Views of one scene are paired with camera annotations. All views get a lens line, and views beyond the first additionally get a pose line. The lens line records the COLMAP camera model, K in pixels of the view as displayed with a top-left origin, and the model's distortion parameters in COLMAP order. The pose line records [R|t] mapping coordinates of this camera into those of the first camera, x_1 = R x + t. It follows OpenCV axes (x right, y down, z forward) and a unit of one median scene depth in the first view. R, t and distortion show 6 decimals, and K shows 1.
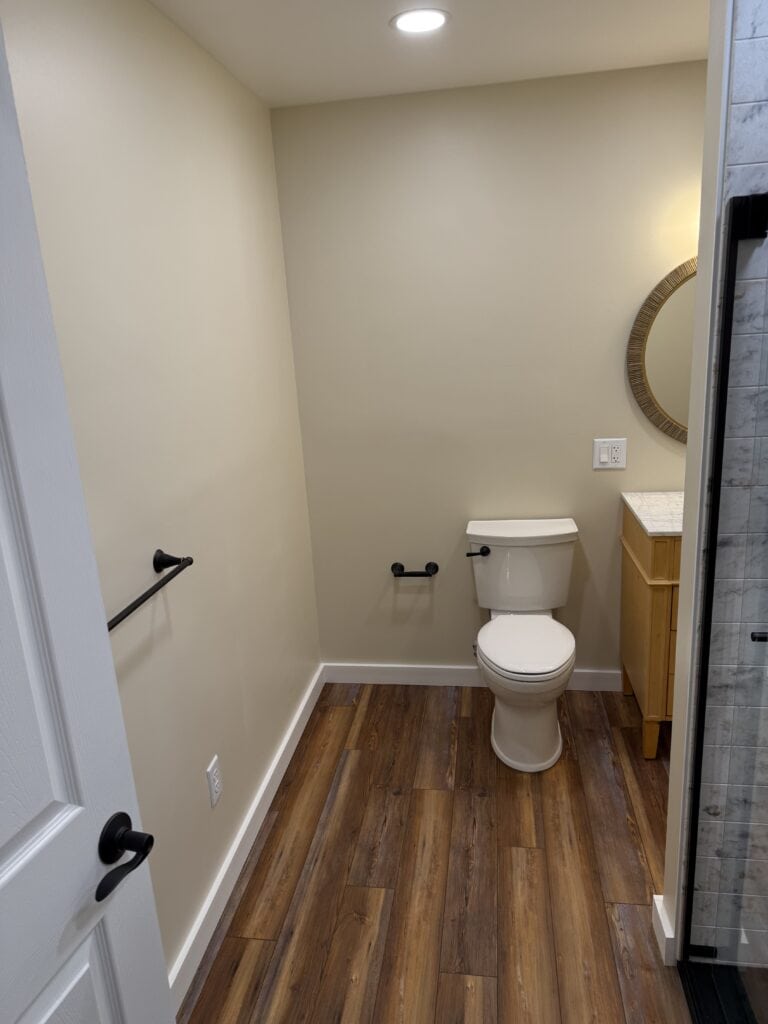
lens RADIAL K [[711.9, 0, 390.9], [0, 711.9, 514.7], [0, 0, 1]] dist [0.064389, -0.087890]
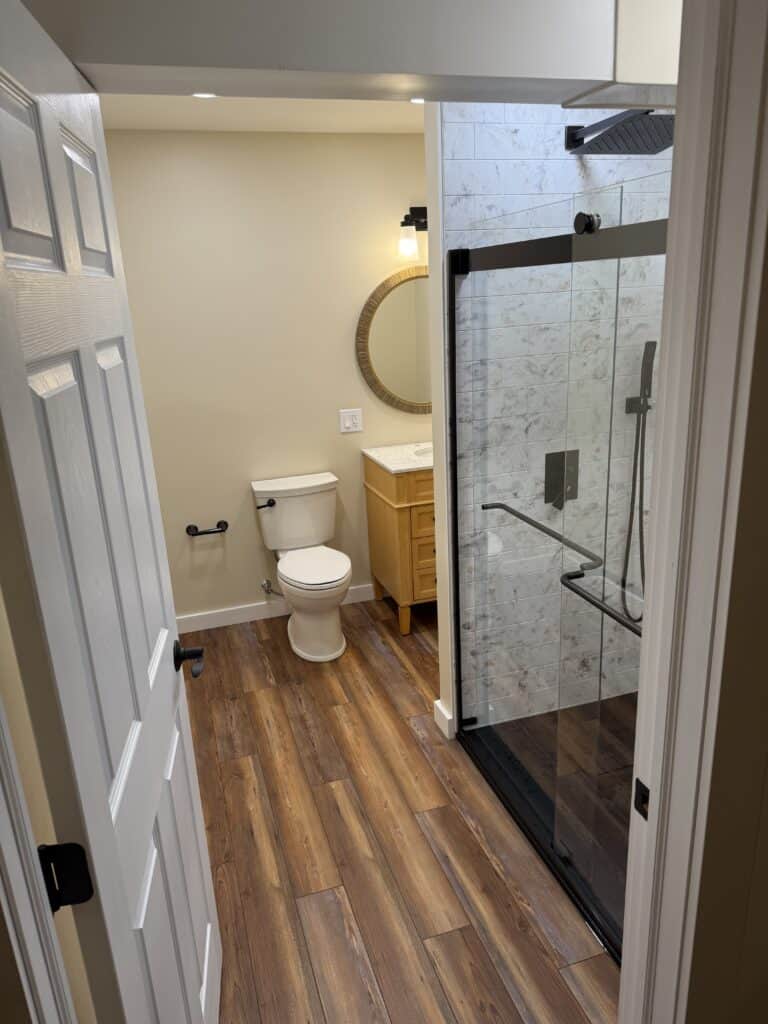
lens RADIAL K [[711.9, 0, 390.9], [0, 711.9, 514.7], [0, 0, 1]] dist [0.064389, -0.087890]
pose [[0.891471, -0.117818, 0.437491, -0.267705], [0.115972, 0.992767, 0.031041, 0.065580], [-0.437984, 0.023064, 0.898687, -0.262903]]
